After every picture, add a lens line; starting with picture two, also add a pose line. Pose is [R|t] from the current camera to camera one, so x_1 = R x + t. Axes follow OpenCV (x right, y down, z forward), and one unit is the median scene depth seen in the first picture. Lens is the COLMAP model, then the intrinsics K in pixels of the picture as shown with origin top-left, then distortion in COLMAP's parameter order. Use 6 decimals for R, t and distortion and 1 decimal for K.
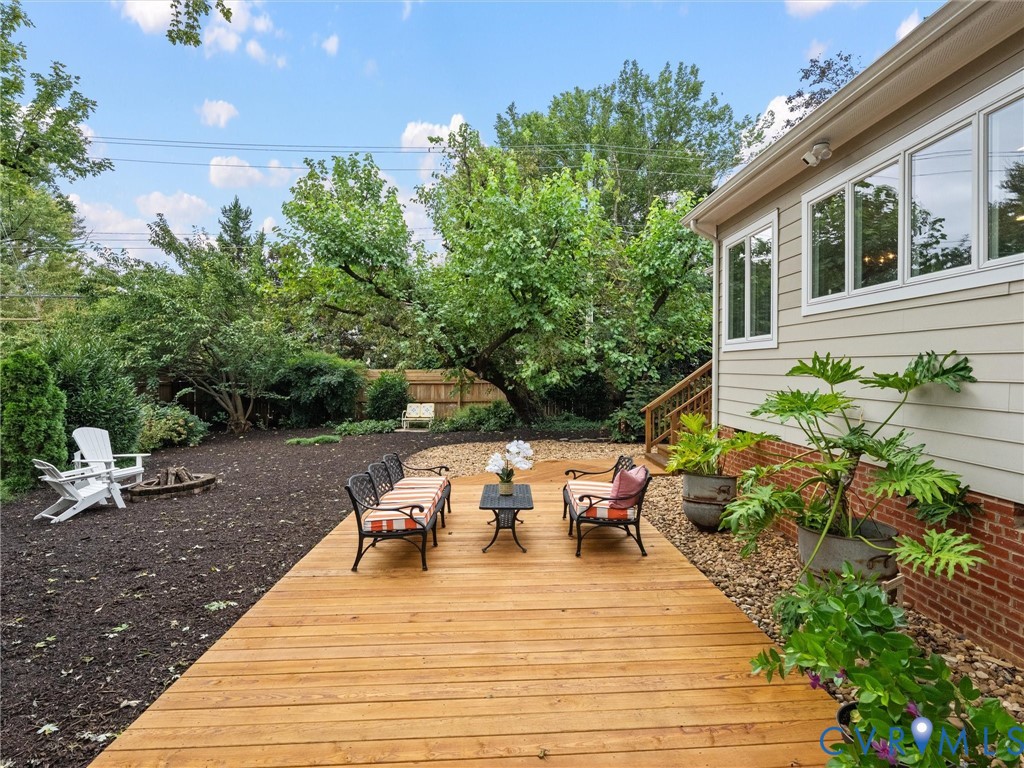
lens RADIAL K [[486.6, 0, 508.8], [0, 486.6, 364.5], [0, 0, 1]] dist [-0.001942, -0.000471]
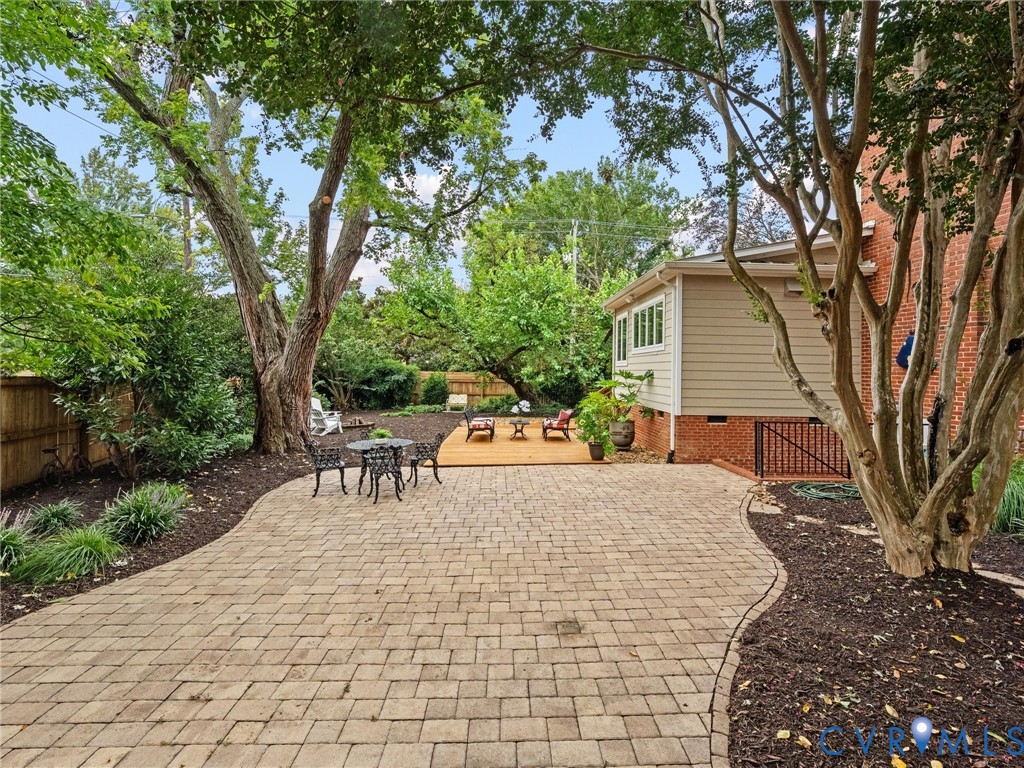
lens RADIAL K [[486.6, 0, 508.8], [0, 486.6, 364.5], [0, 0, 1]] dist [-0.001942, -0.000471]
pose [[0.999830, 0.017621, -0.005511, -0.019758], [-0.017670, 0.999804, -0.008945, -0.002964], [0.005352, 0.009041, 0.999945, -0.620788]]
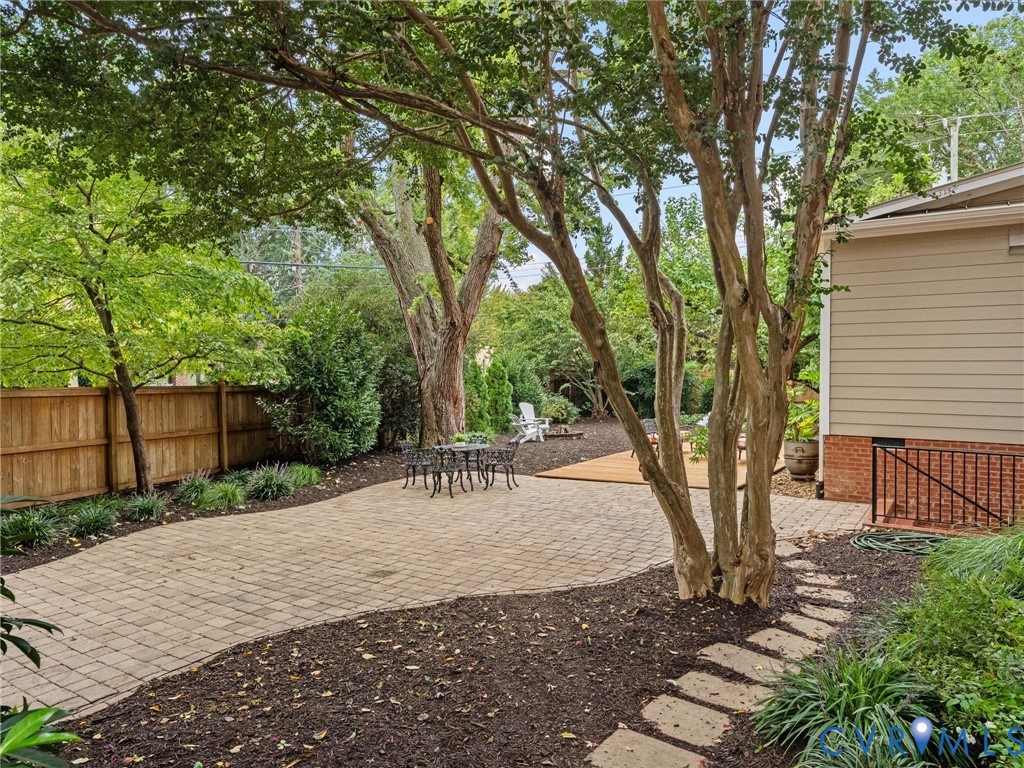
lens RADIAL K [[703.8, 0, 512.0], [0, 703.8, 384.0], [0, 0, 1]] dist [0.003481, 0.001702]
pose [[0.796694, 0.016288, -0.604163, 0.444954], [0.006976, 0.999322, 0.036141, -0.024816], [0.604342, -0.033008, 0.796041, -0.719280]]
